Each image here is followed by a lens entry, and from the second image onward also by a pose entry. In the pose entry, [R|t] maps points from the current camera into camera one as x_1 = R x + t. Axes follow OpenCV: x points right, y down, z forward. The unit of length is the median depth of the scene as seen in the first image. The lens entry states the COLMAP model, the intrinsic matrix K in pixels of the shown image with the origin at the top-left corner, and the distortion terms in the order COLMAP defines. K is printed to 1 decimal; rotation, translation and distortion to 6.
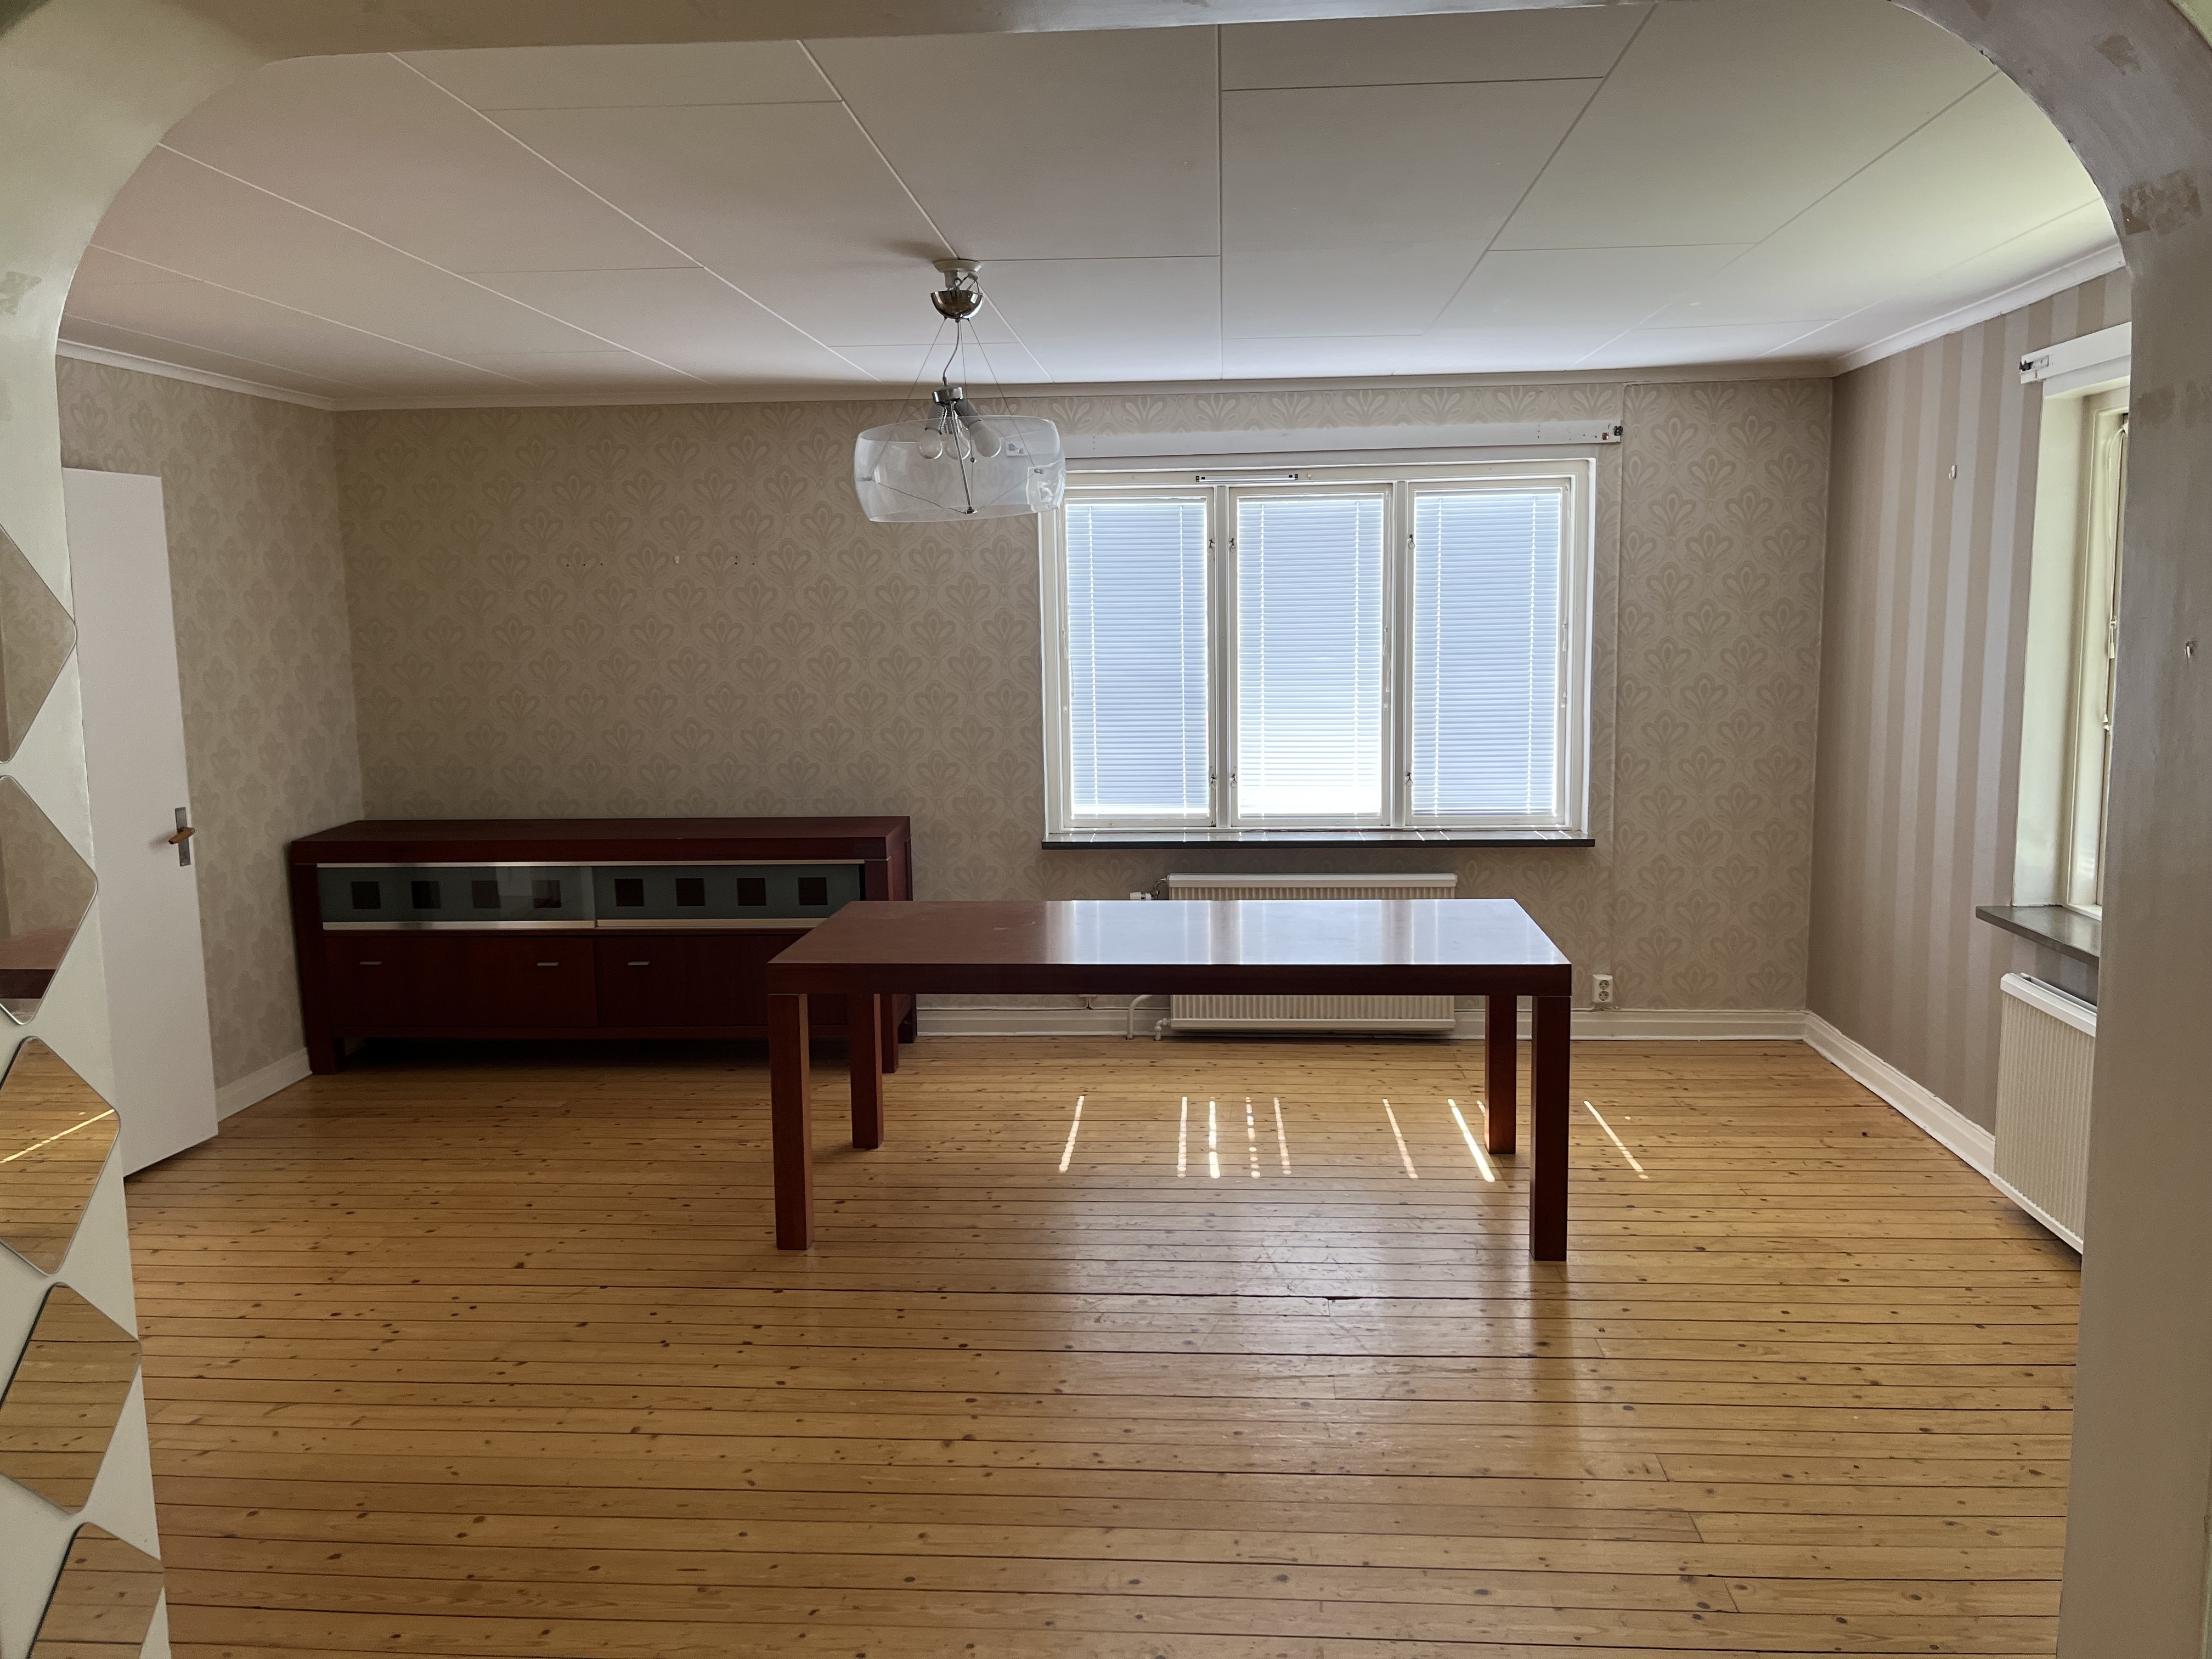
lens RADIAL K [[1662.7, 0, 1106.0], [0, 1662.7, 829.5], [0, 0, 1]] dist [0.073071, -0.090466]
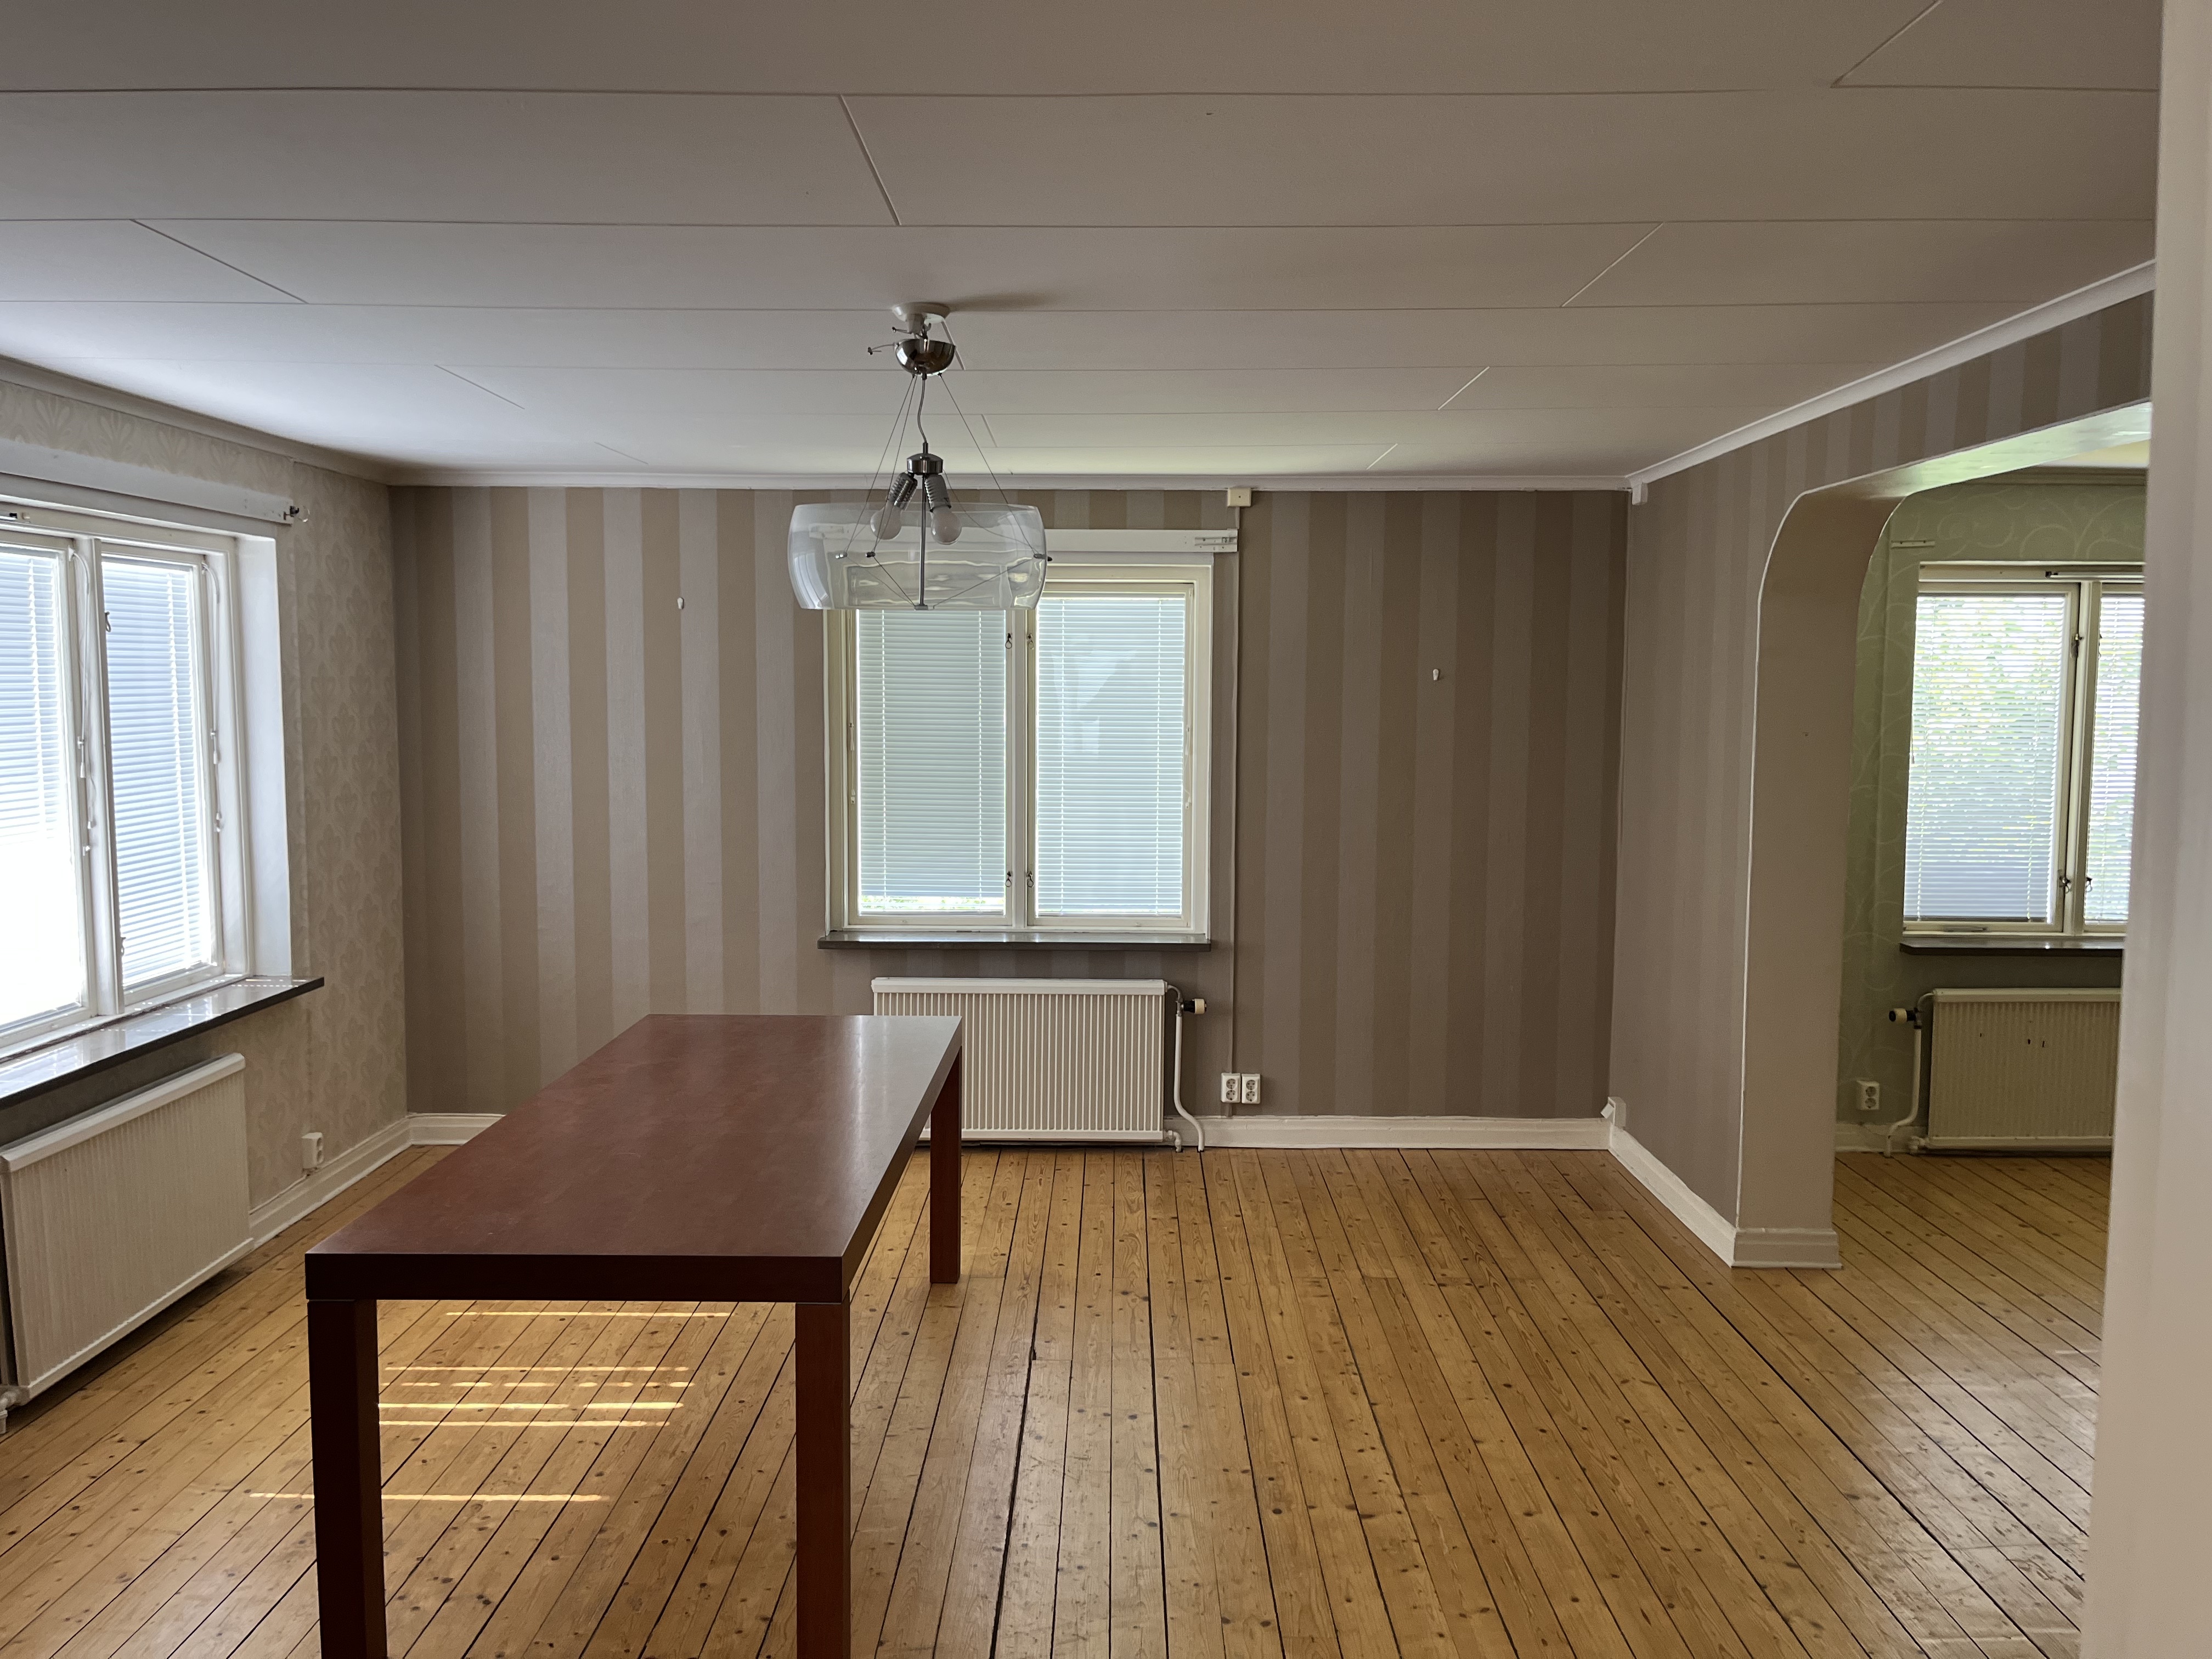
lens RADIAL K [[1690.7, 0, 1107.1], [0, 1690.7, 813.9], [0, 0, 1]] dist [0.075746, -0.095811]
pose [[-0.066513, -0.067136, 0.995524, -0.706535], [0.126152, 0.989161, 0.075135, -0.107420], [-0.989779, 0.130585, -0.057323, 0.736472]]
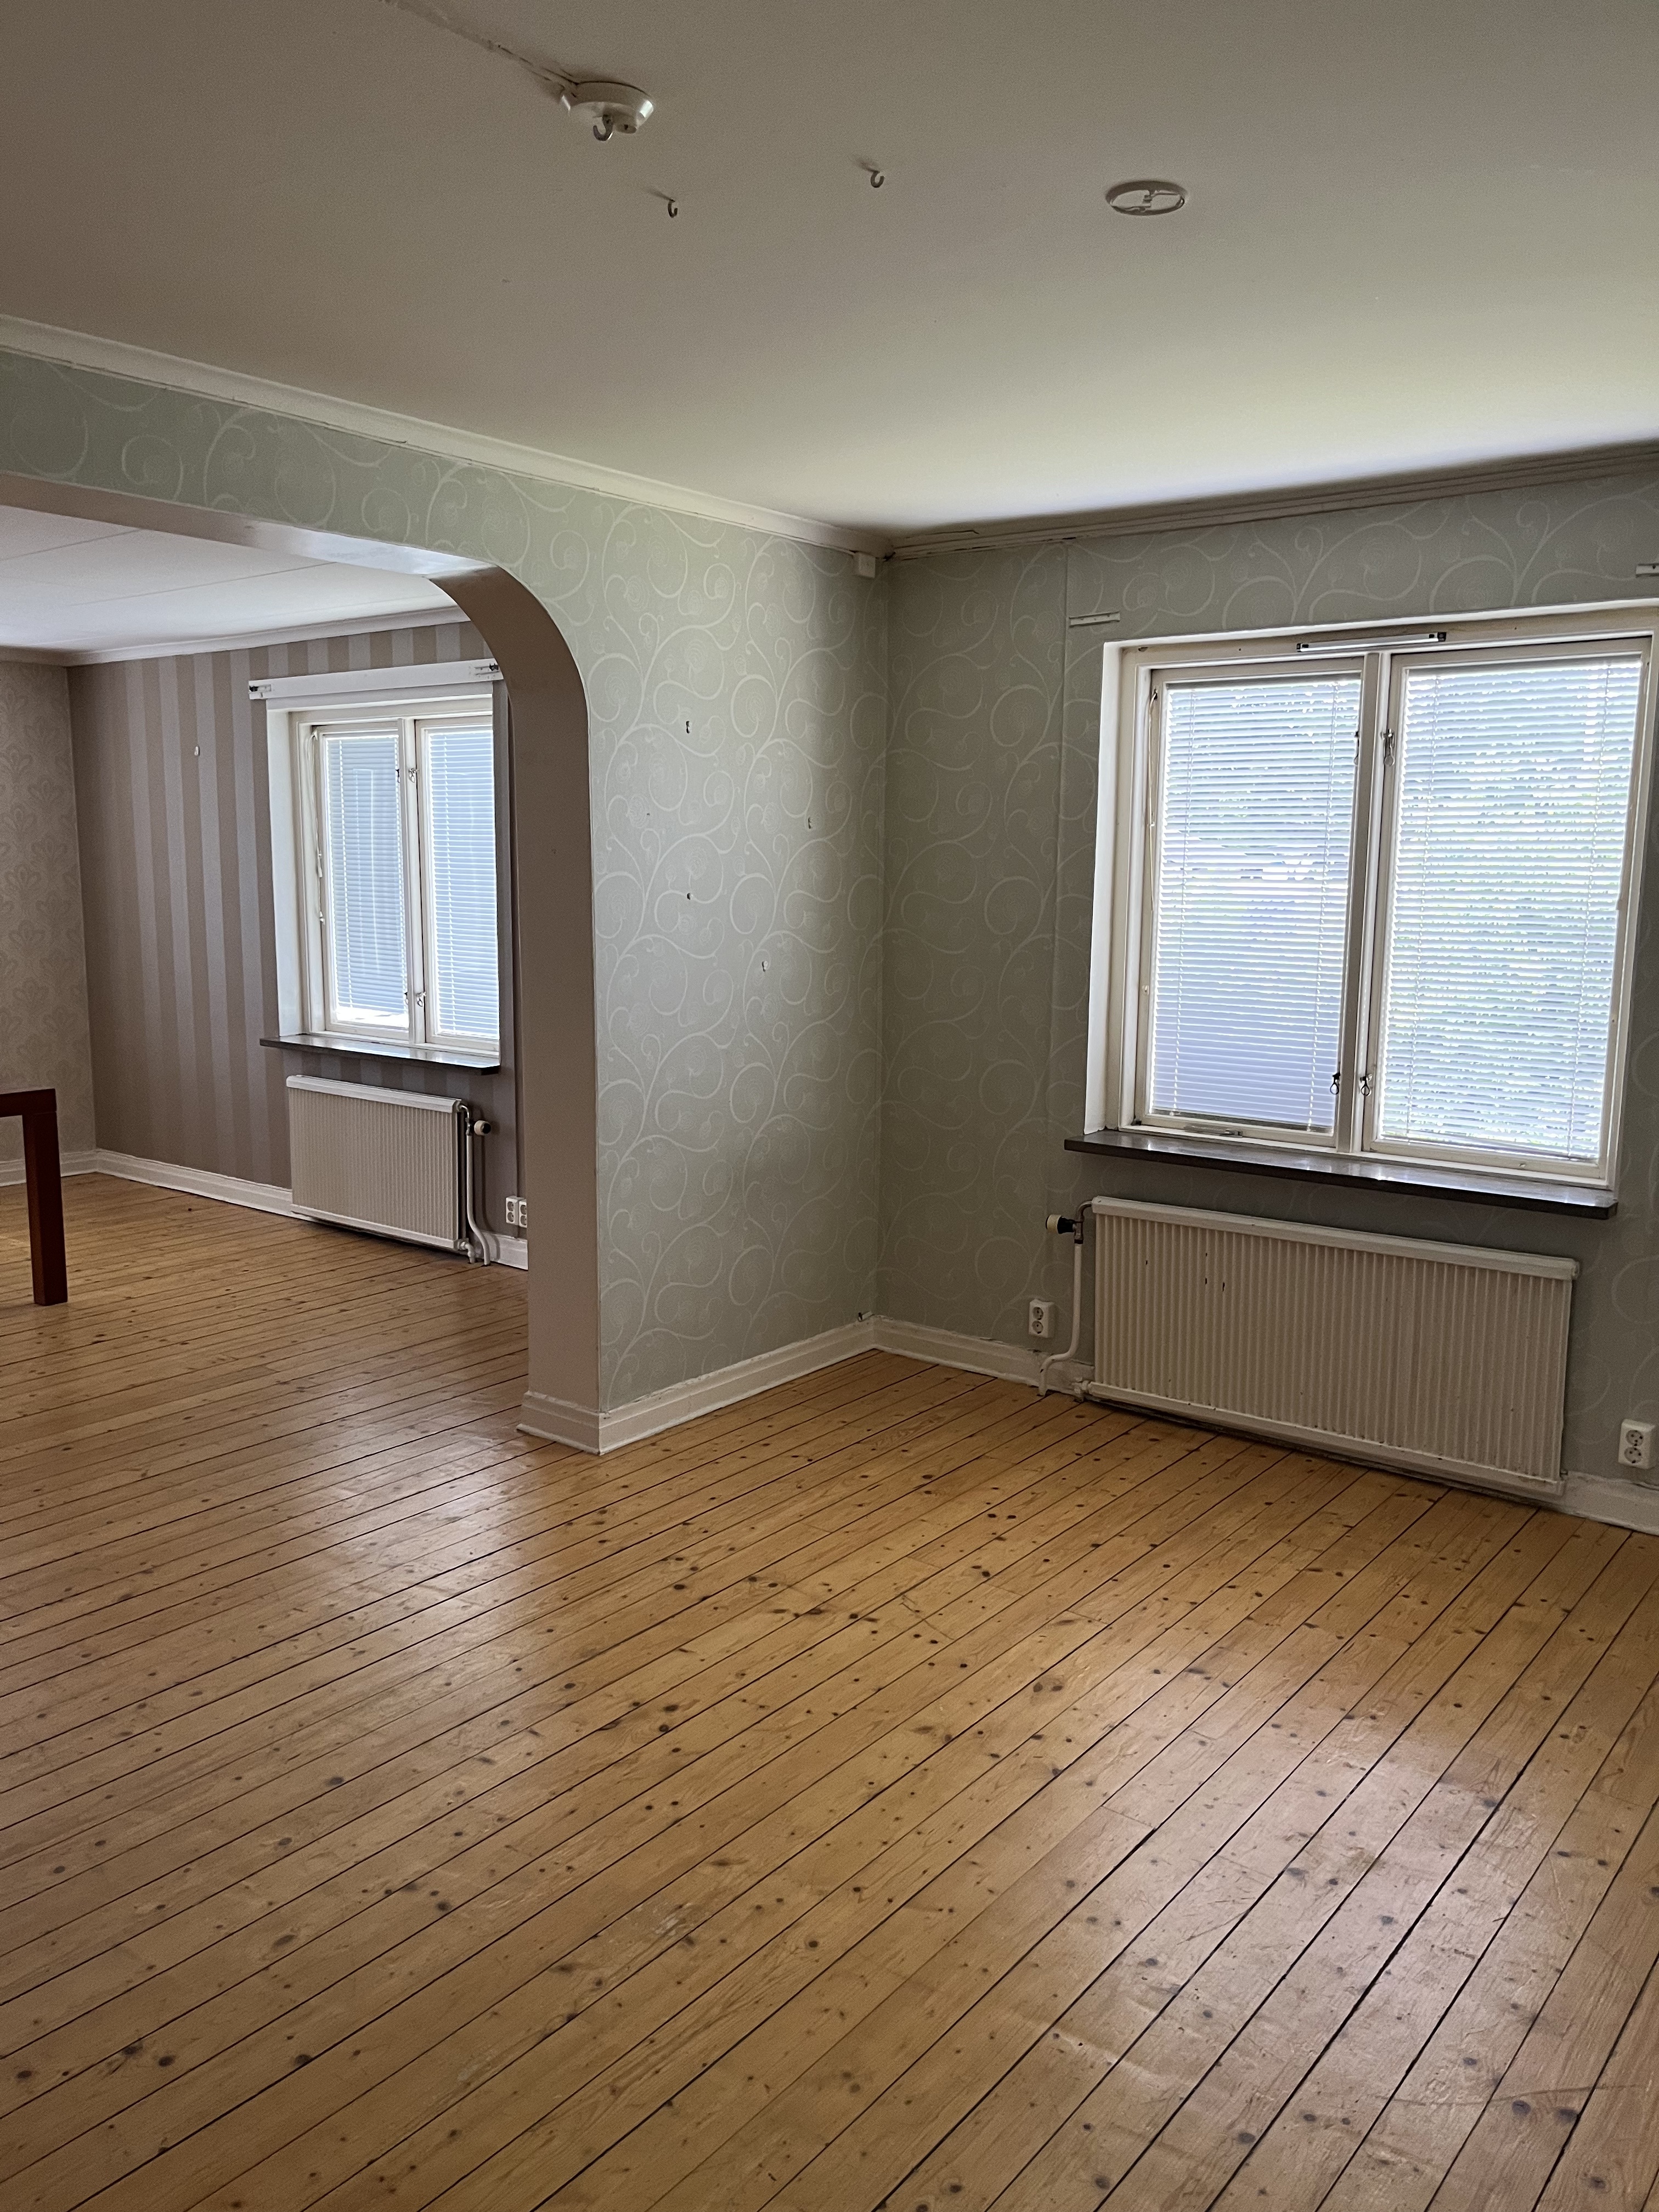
lens RADIAL K [[1672.1, 0, 823.5], [0, 1672.1, 1119.7], [0, 0, 1]] dist [0.047889, -0.050431]
pose [[0.560873, -0.110584, 0.820483, -0.406417], [0.091682, 0.993240, 0.071195, 0.050429], [-0.822810, 0.035292, 0.567220, -0.258179]]
